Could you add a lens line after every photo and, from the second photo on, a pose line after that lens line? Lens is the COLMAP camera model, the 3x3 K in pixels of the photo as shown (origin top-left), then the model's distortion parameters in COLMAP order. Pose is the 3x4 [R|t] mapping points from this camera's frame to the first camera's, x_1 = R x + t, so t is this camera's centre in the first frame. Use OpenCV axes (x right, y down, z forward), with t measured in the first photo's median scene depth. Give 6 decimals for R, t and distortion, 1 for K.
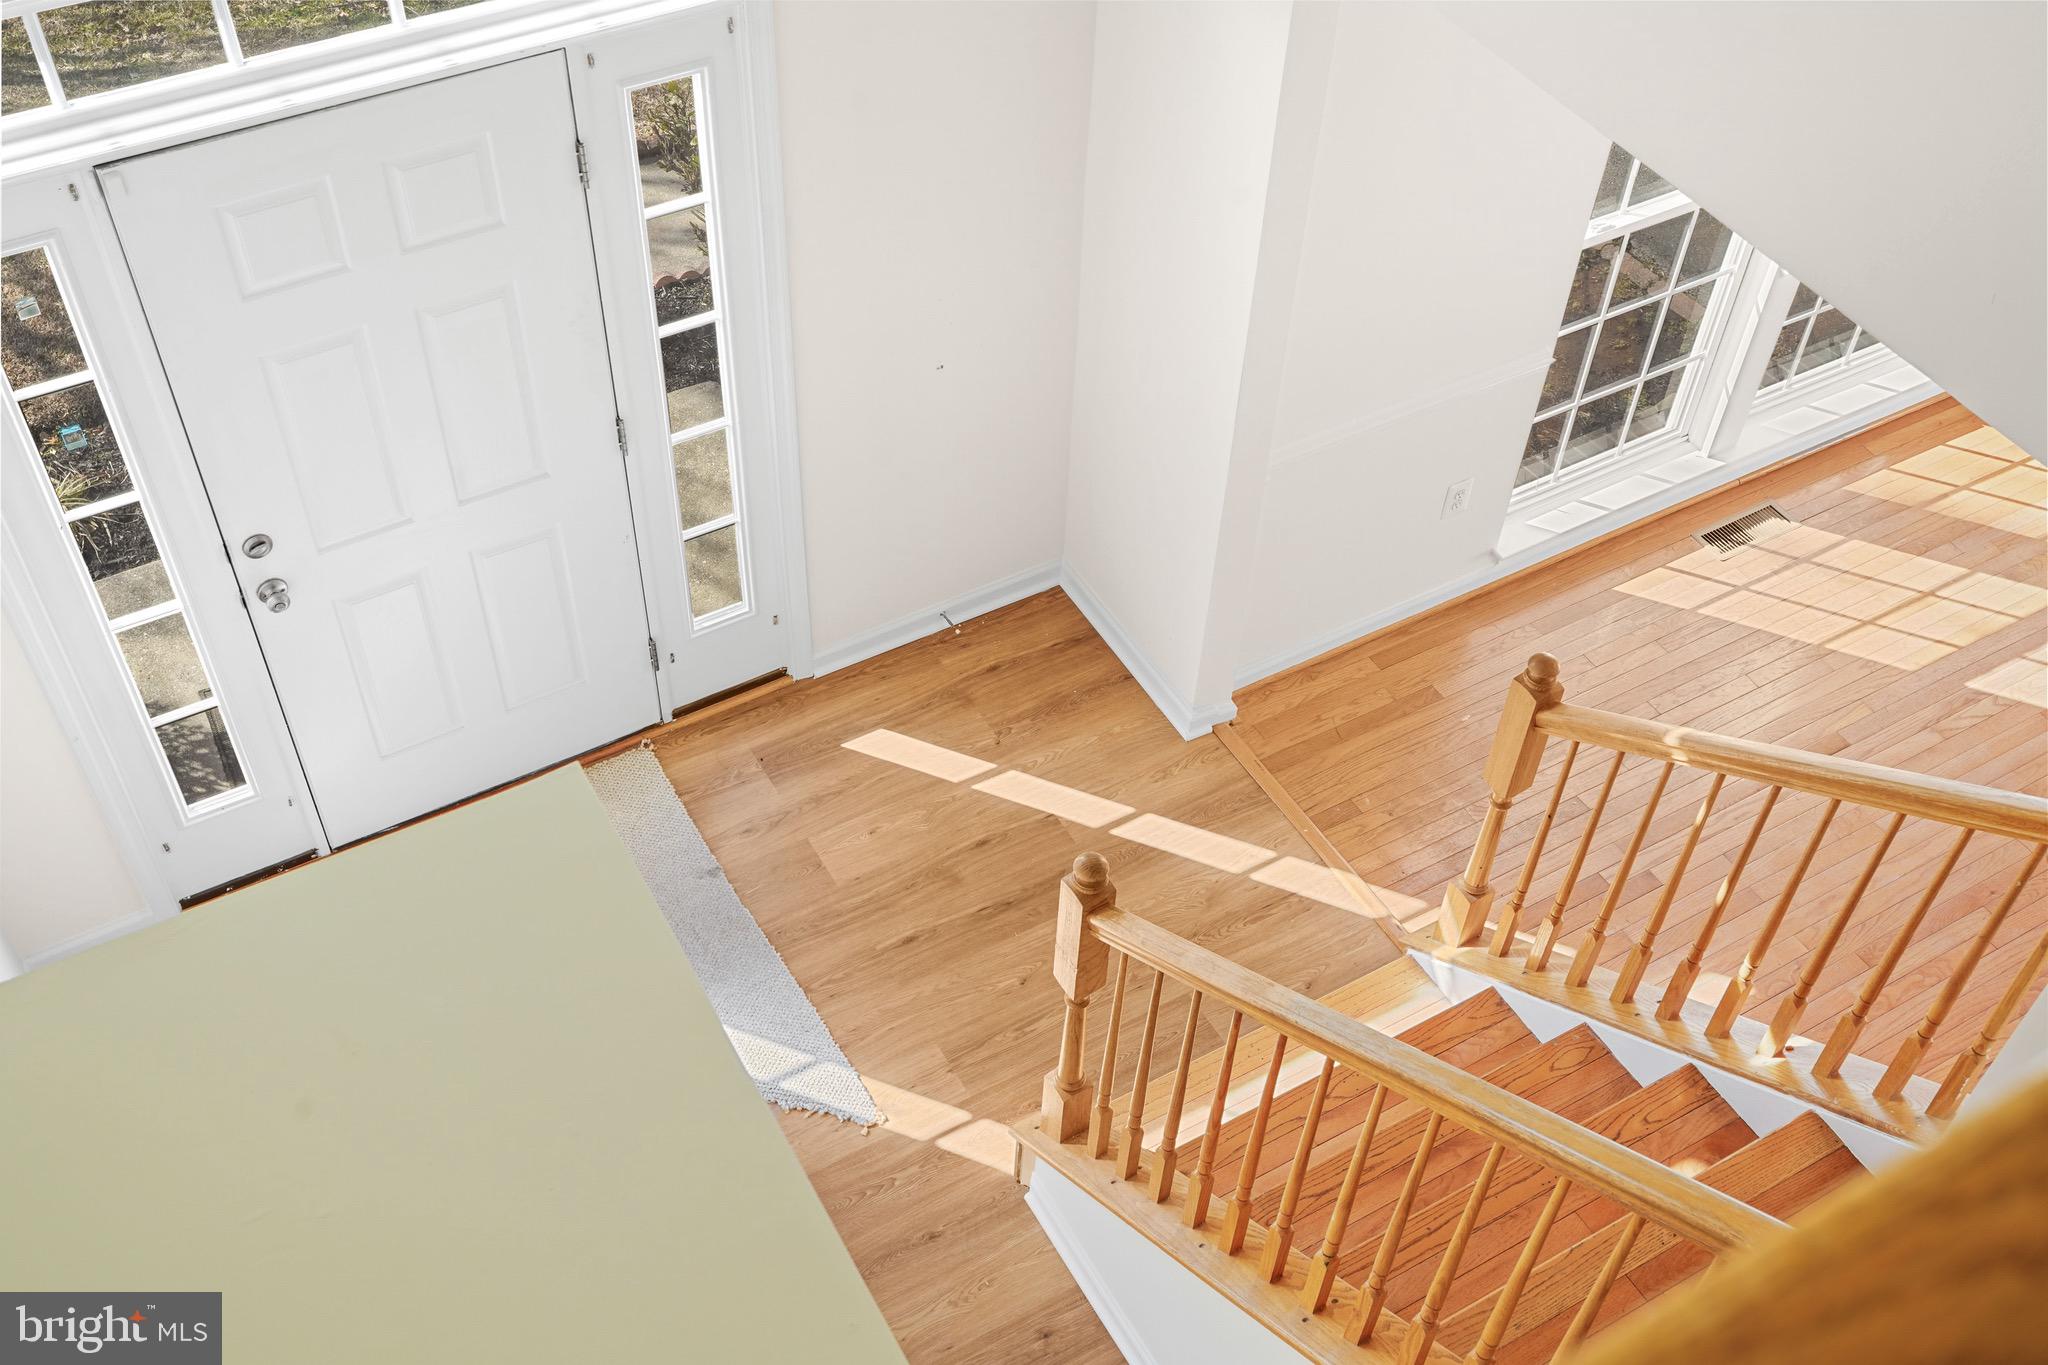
lens RADIAL K [[2067.2, 0, 1023.7], [0, 2067.2, 681.2], [0, 0, 1]] dist [0.000284, 0.000000]
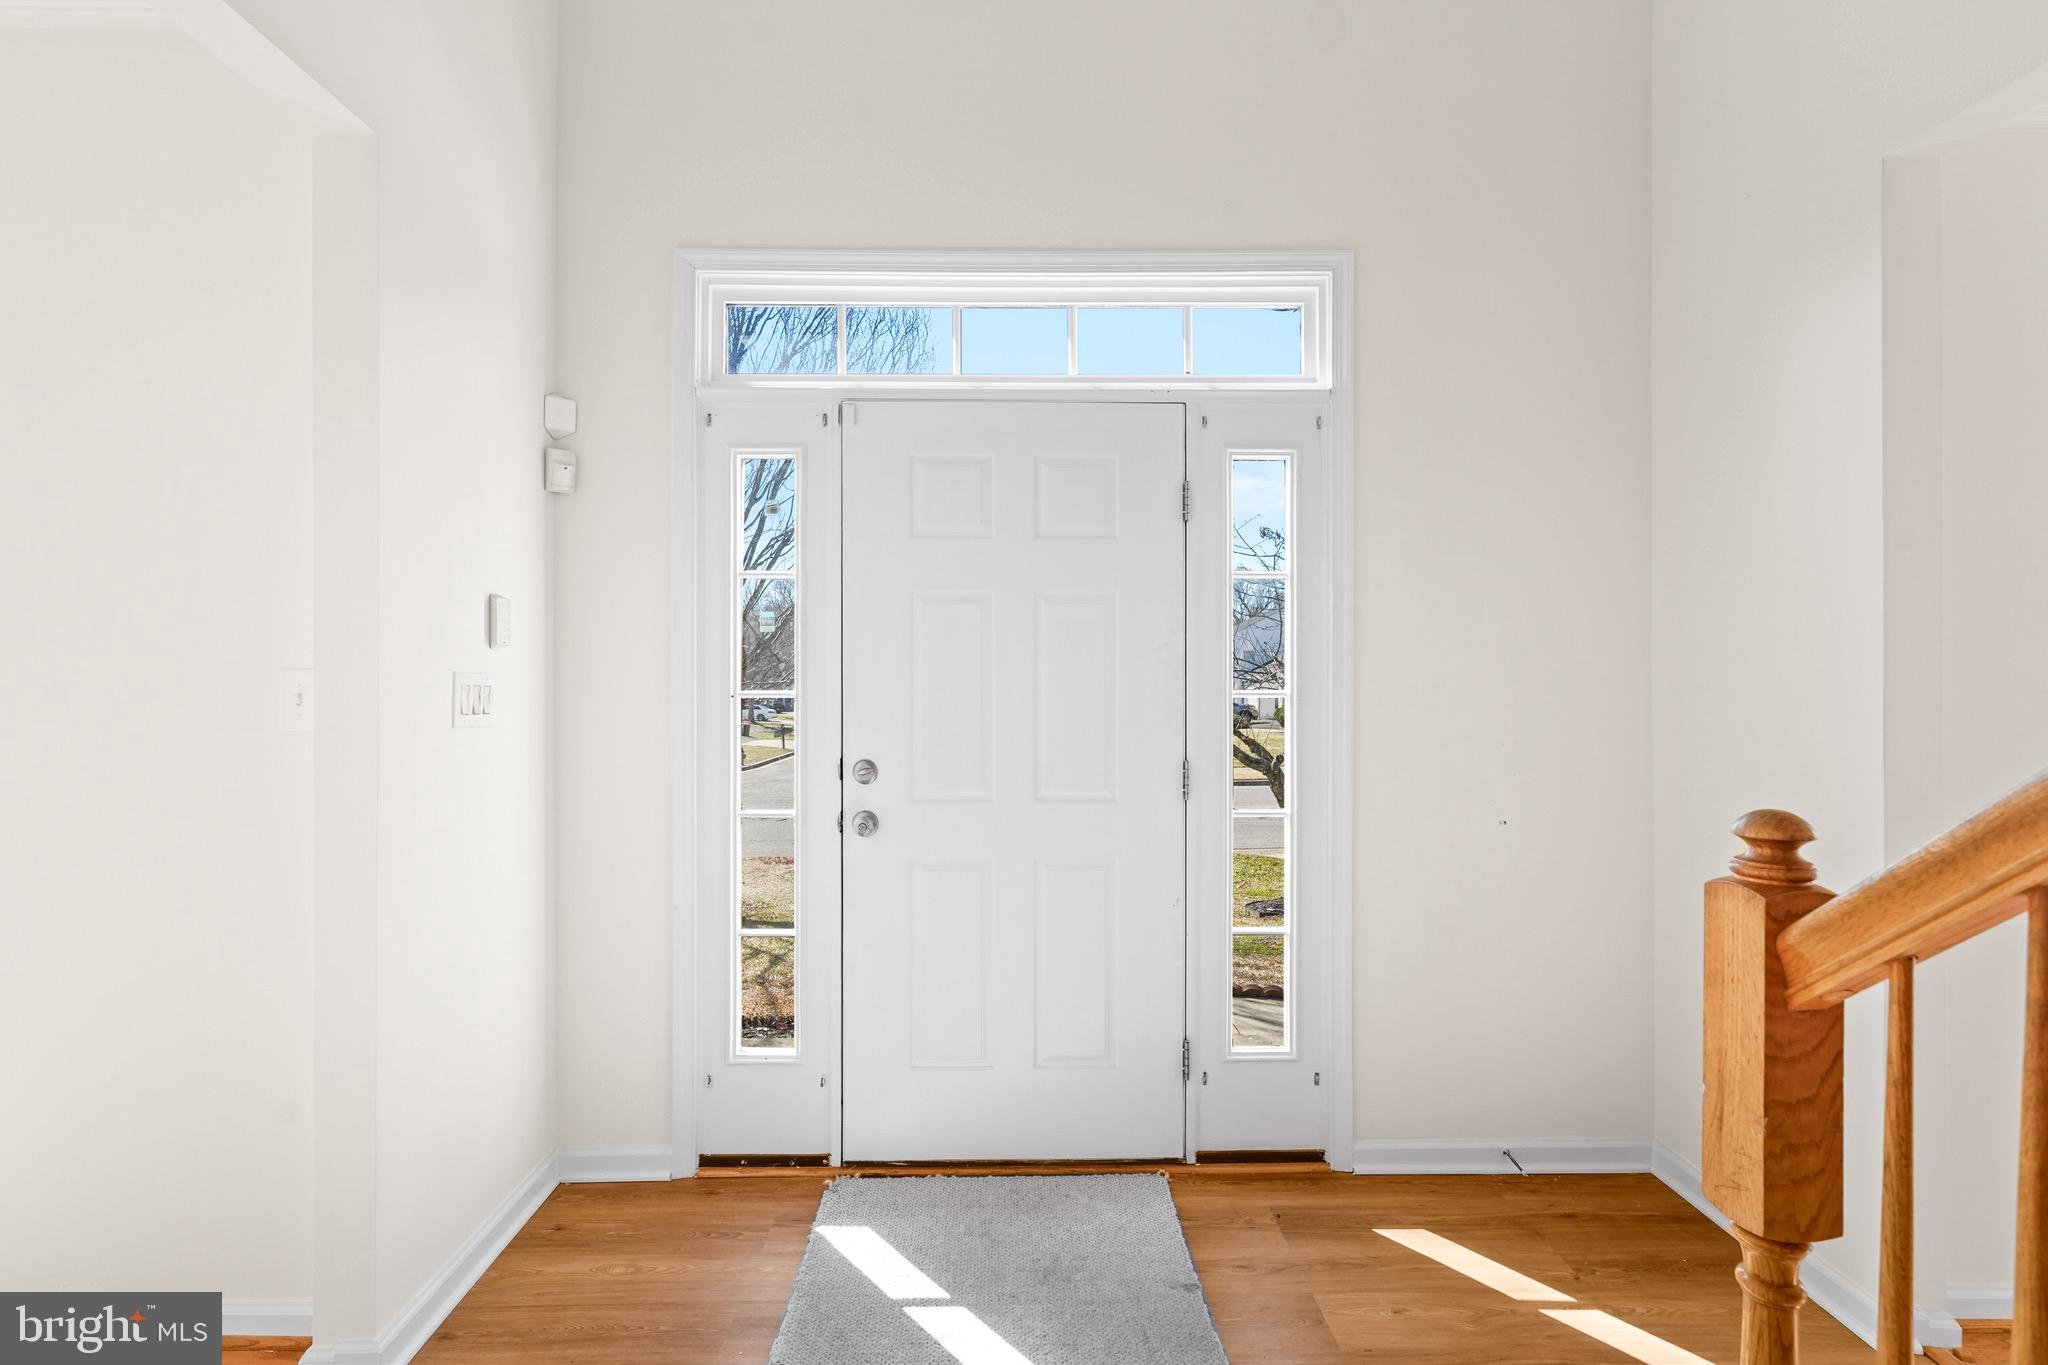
lens RADIAL K [[974.8, 0, 1007.4], [0, 974.8, 678.2], [0, 0, 1]] dist [-0.013565, -0.001653]
pose [[0.865258, -0.032996, -0.500239, -0.008906], [-0.348005, 0.678719, -0.646709, 0.195811], [0.360860, 0.733656, 0.575785, 0.541043]]
